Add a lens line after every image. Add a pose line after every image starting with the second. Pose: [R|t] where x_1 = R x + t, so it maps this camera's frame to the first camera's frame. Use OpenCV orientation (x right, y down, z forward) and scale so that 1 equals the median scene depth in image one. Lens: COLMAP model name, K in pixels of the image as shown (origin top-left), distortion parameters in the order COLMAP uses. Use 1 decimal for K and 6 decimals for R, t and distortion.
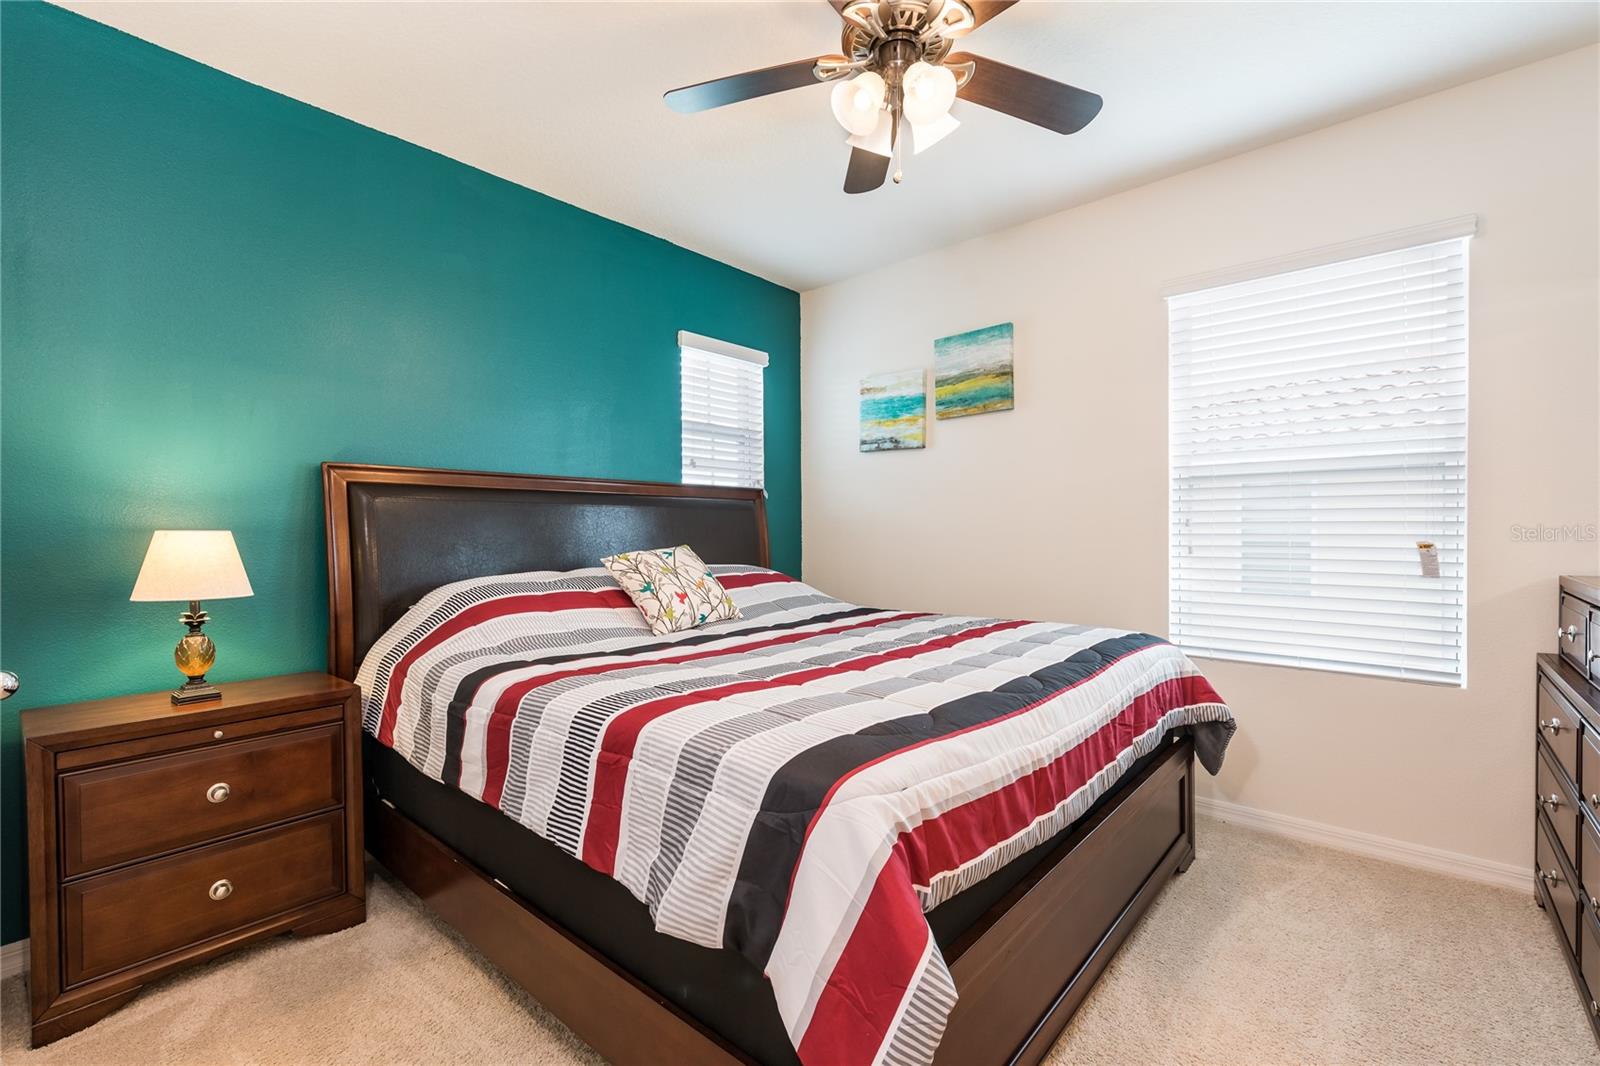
lens RADIAL K [[706.6, 0, 800.0], [0, 706.6, 533.0], [0, 0, 1]] dist [0.011210, -0.000212]
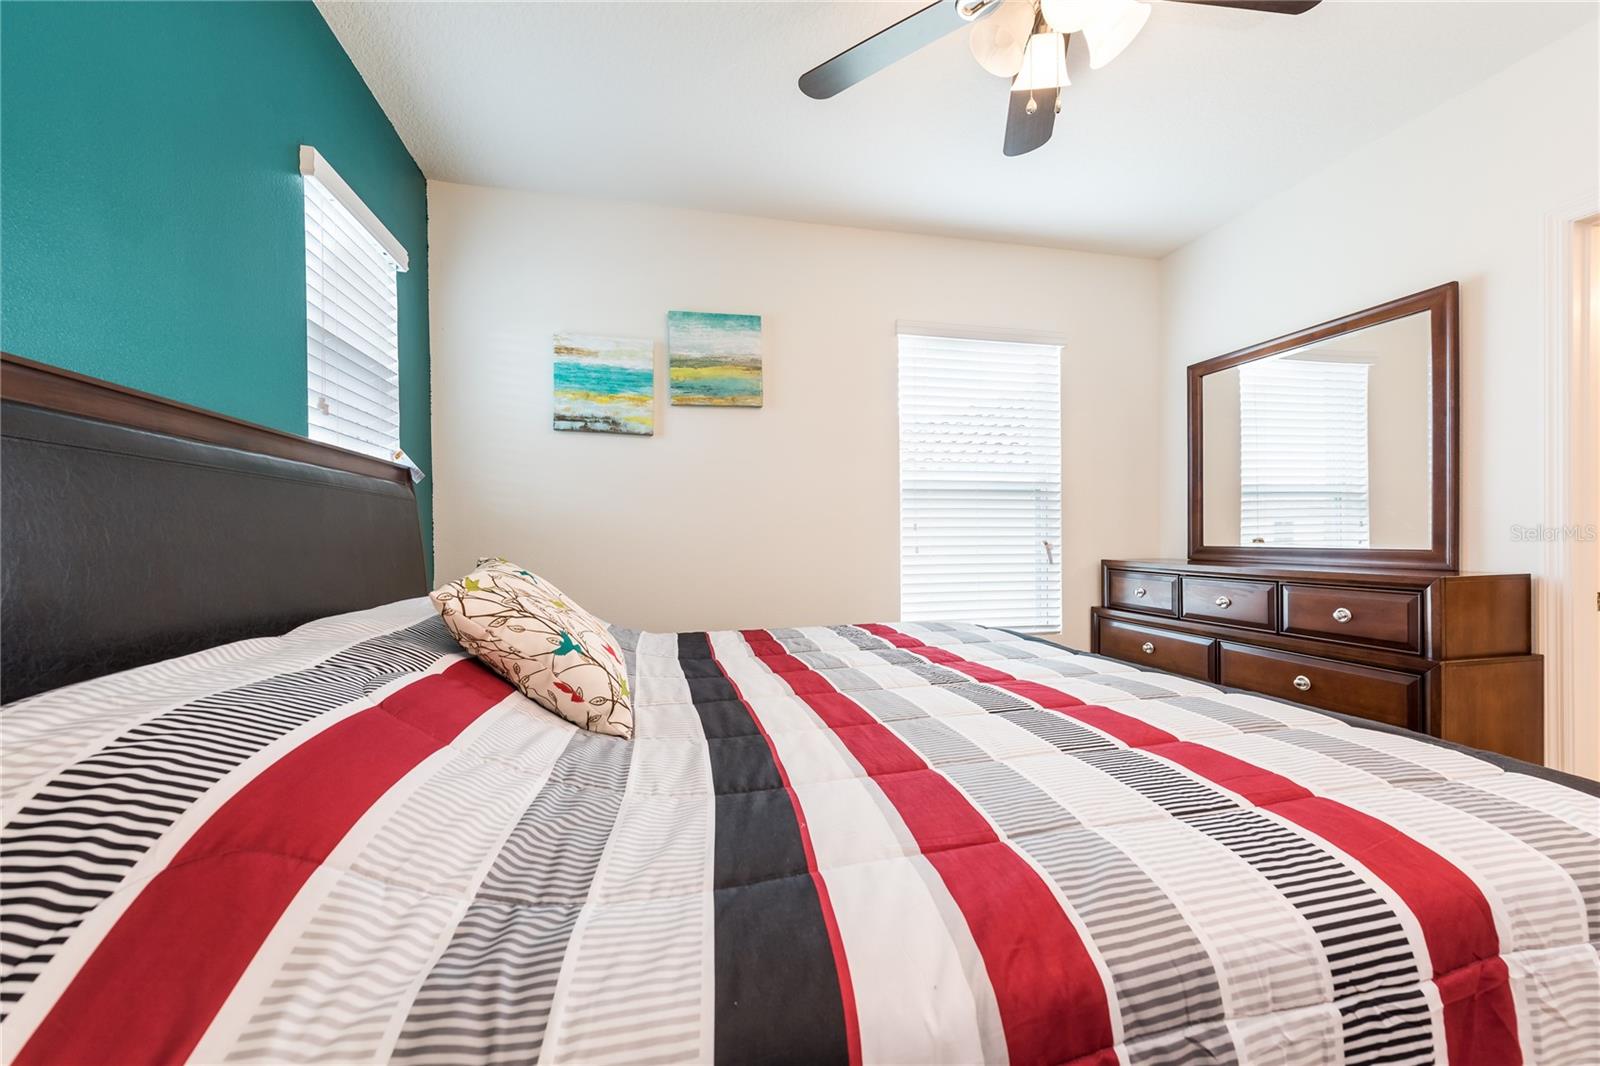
lens RADIAL K [[628.4, 0, 830.3], [0, 628.4, 535.1], [0, 0, 1]] dist [0.010028, -0.000146]
pose [[0.561200, 0.002212, 0.827678, -0.321205], [0.007441, 0.999943, -0.007718, 0.004580], [-0.827647, 0.010491, 0.561151, 0.409275]]
